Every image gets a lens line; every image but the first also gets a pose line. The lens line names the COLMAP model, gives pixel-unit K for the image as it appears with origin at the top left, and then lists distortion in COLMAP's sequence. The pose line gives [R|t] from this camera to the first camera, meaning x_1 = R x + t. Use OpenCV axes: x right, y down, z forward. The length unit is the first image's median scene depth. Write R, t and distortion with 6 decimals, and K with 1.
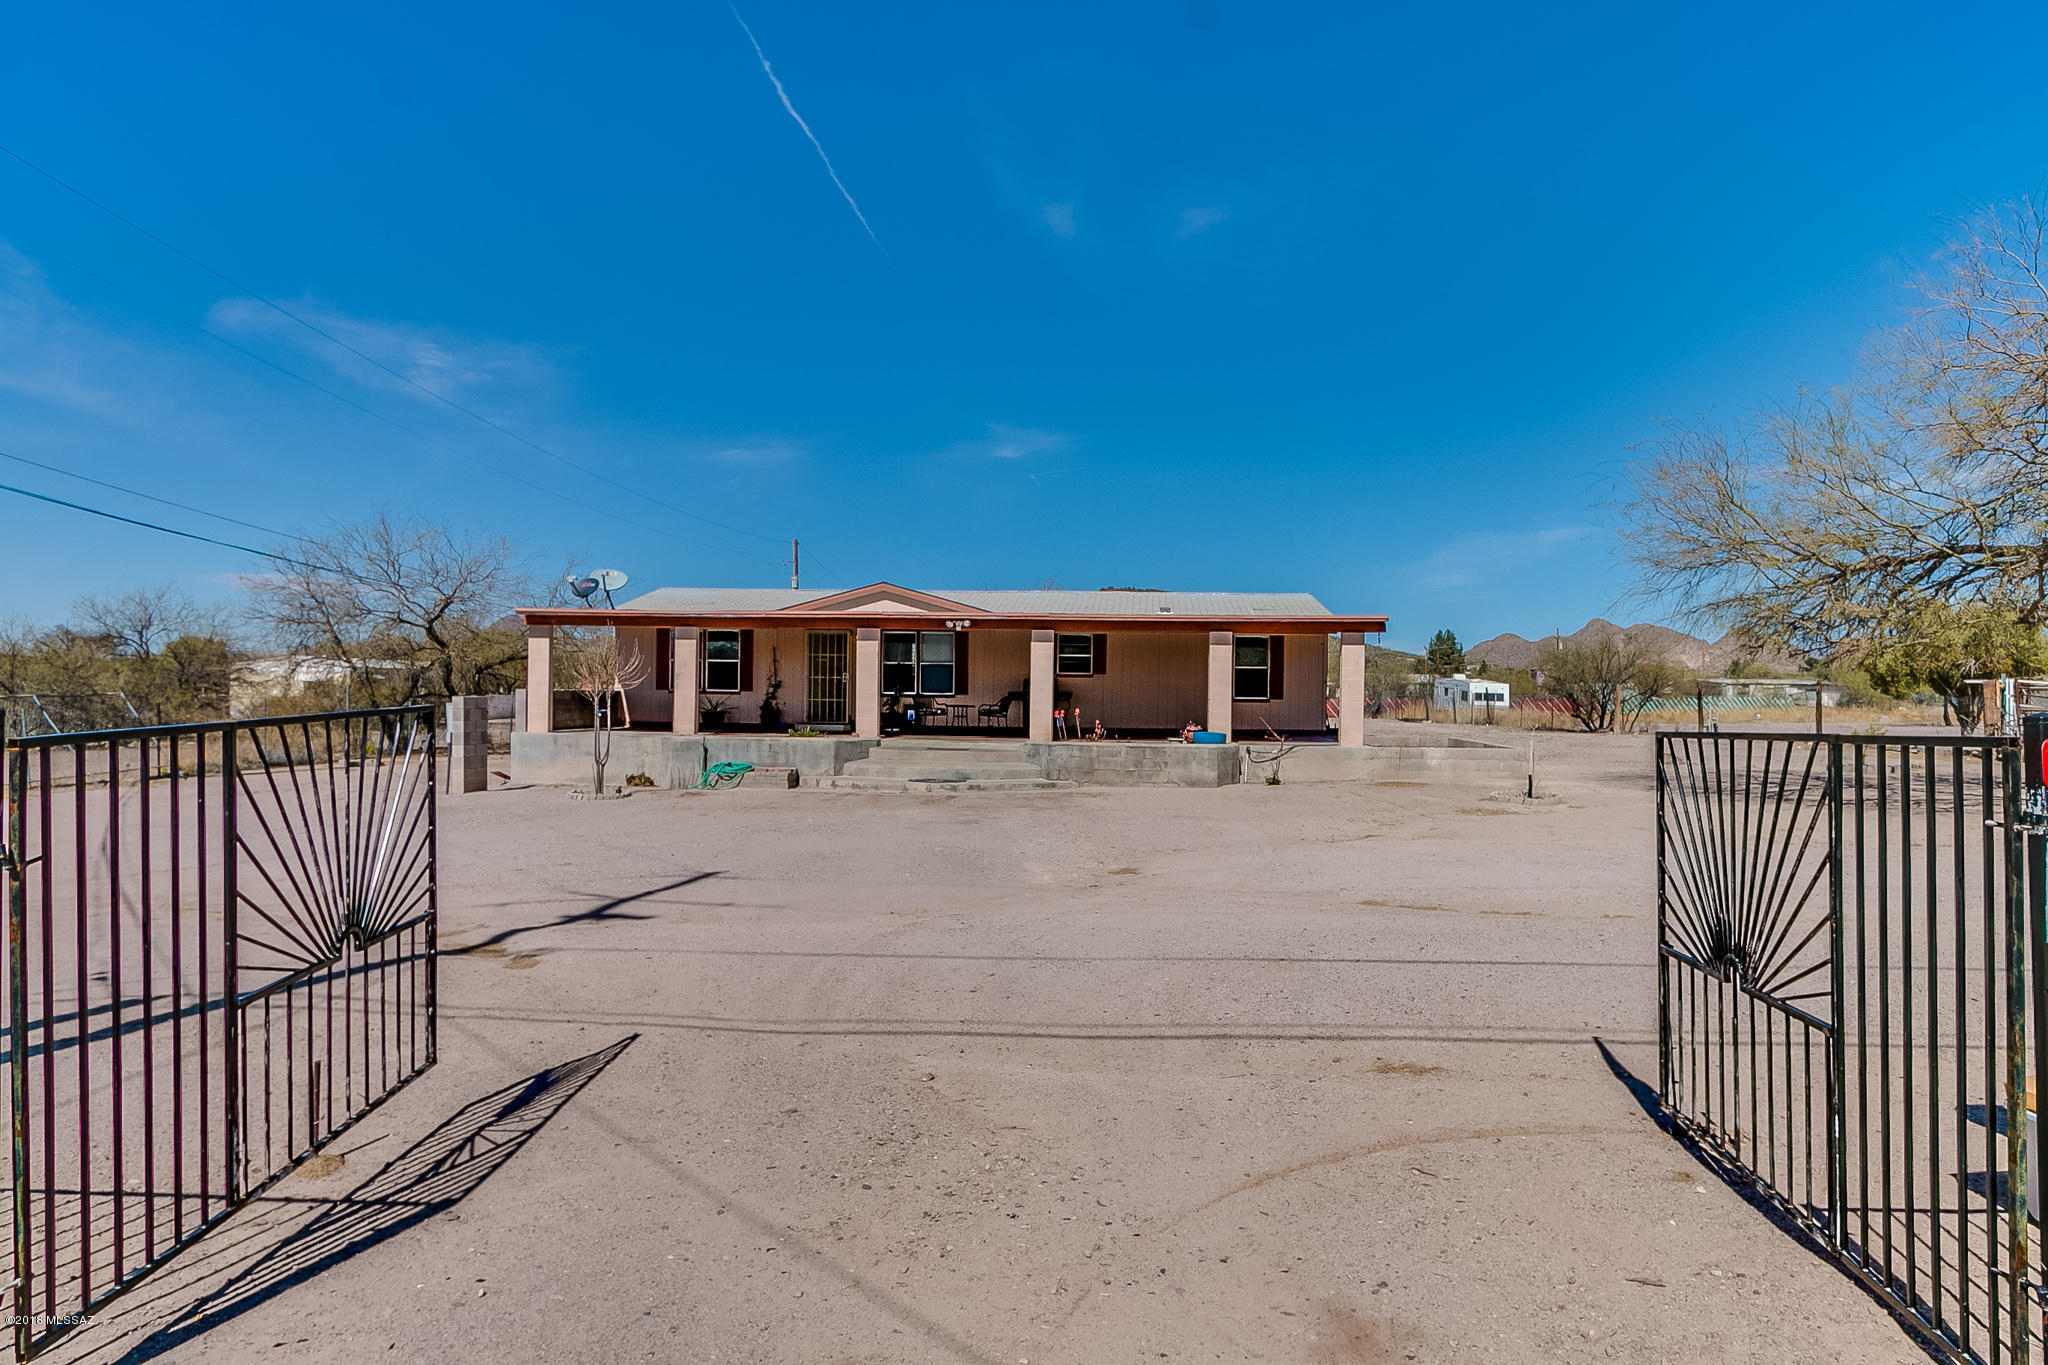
lens RADIAL K [[1281.7, 0, 1024.0], [0, 1281.7, 682.5], [0, 0, 1]] dist [-0.000237, -0.000012]
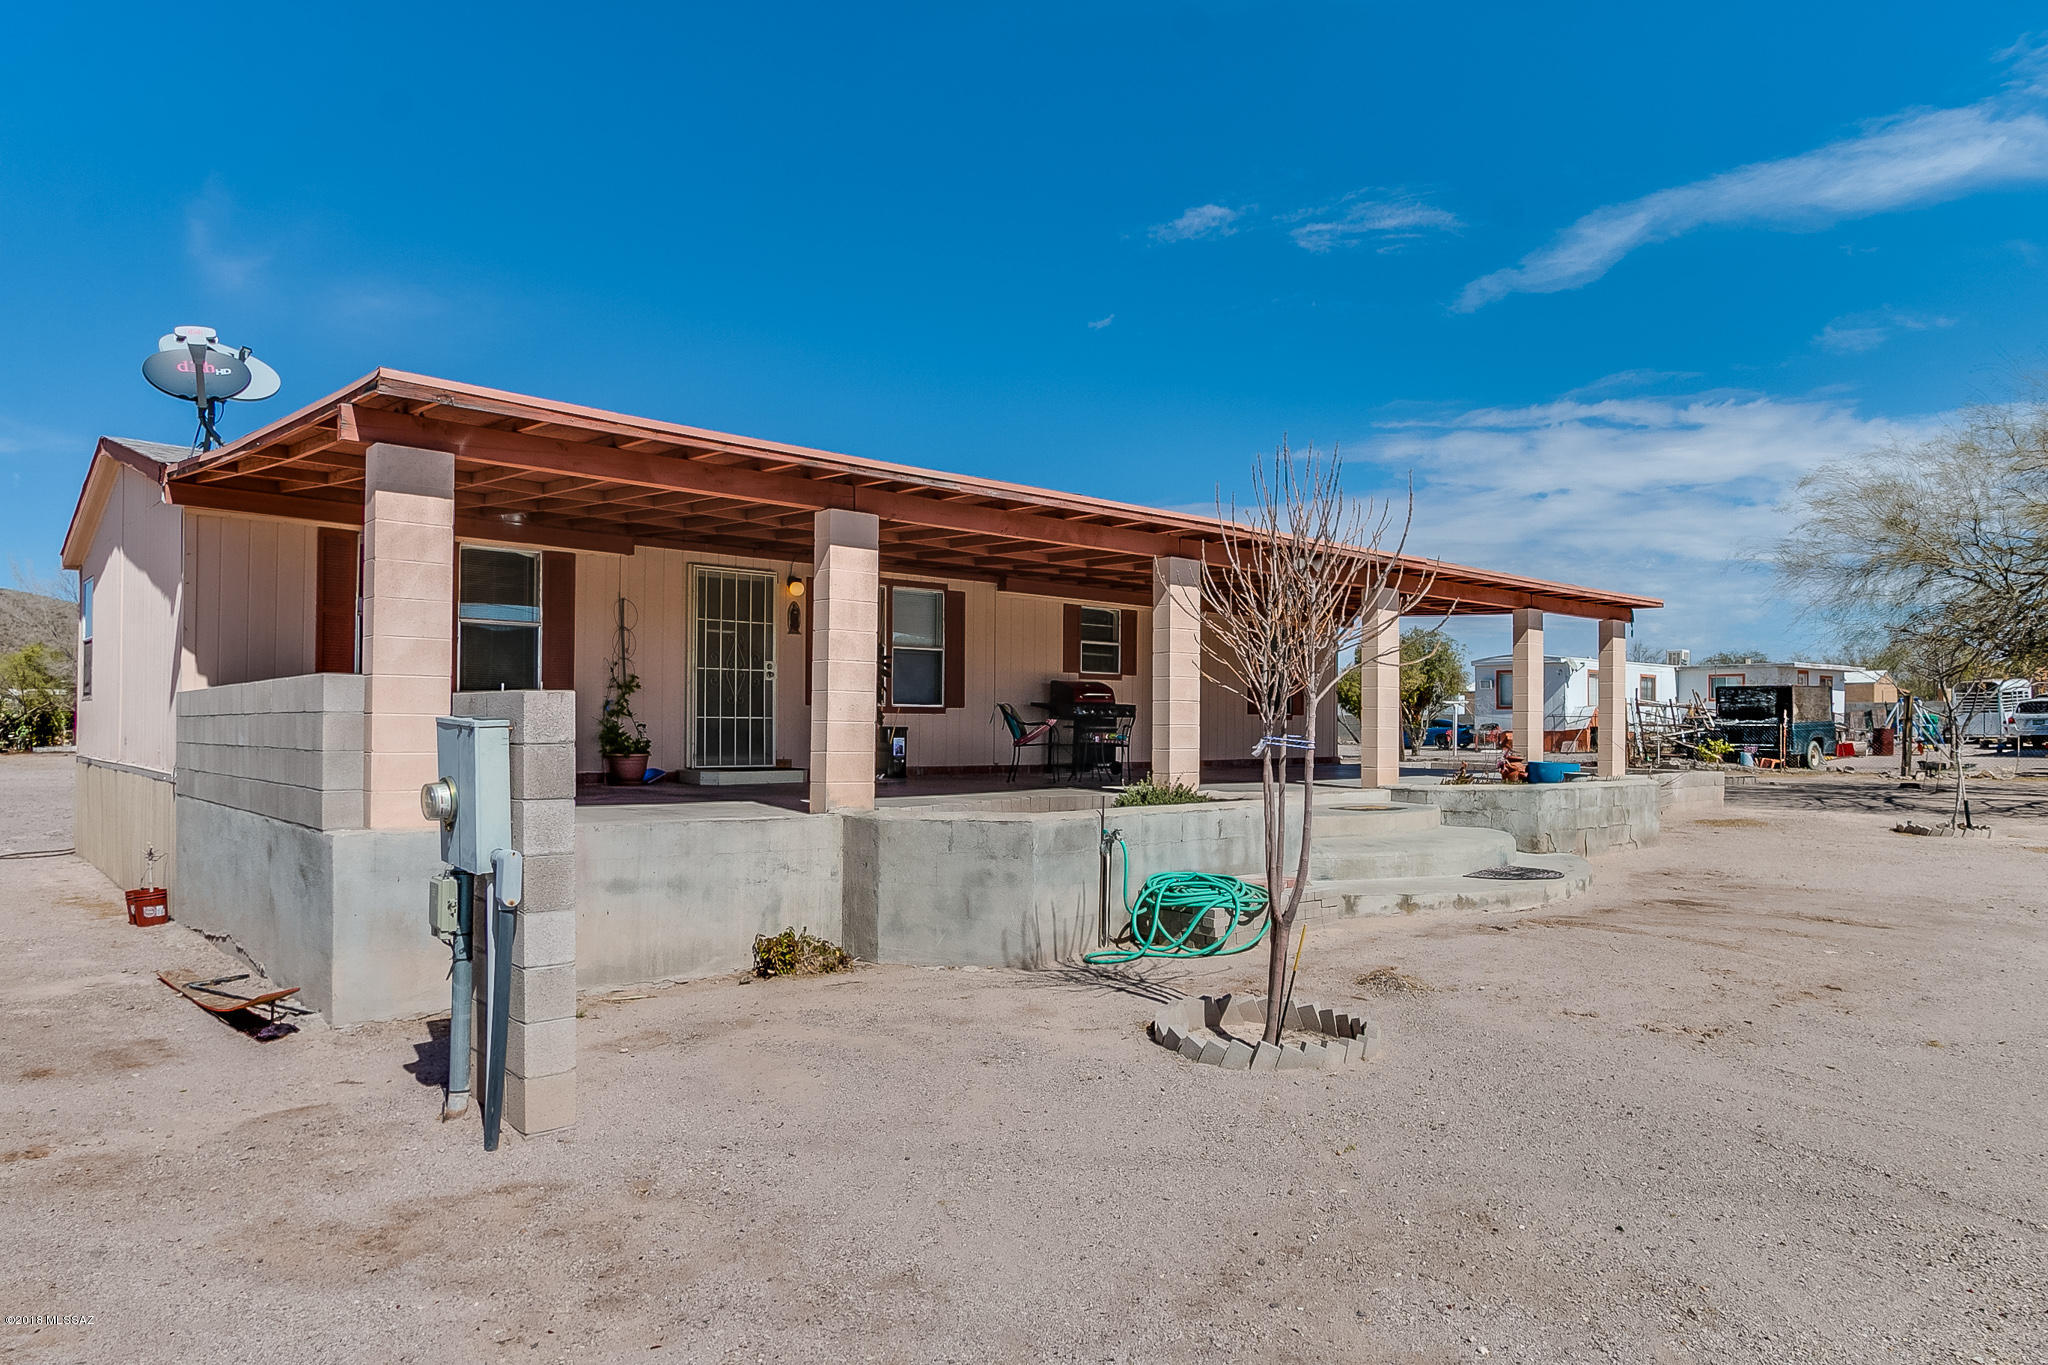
lens RADIAL K [[1281.7, 0, 1024.0], [0, 1281.7, 682.5], [0, 0, 1]] dist [-0.000237, -0.000012]
pose [[0.687515, 0.019729, 0.725902, -0.420852], [-0.003962, 0.999718, -0.023418, 0.011093], [-0.726159, 0.013224, 0.687399, 0.601862]]
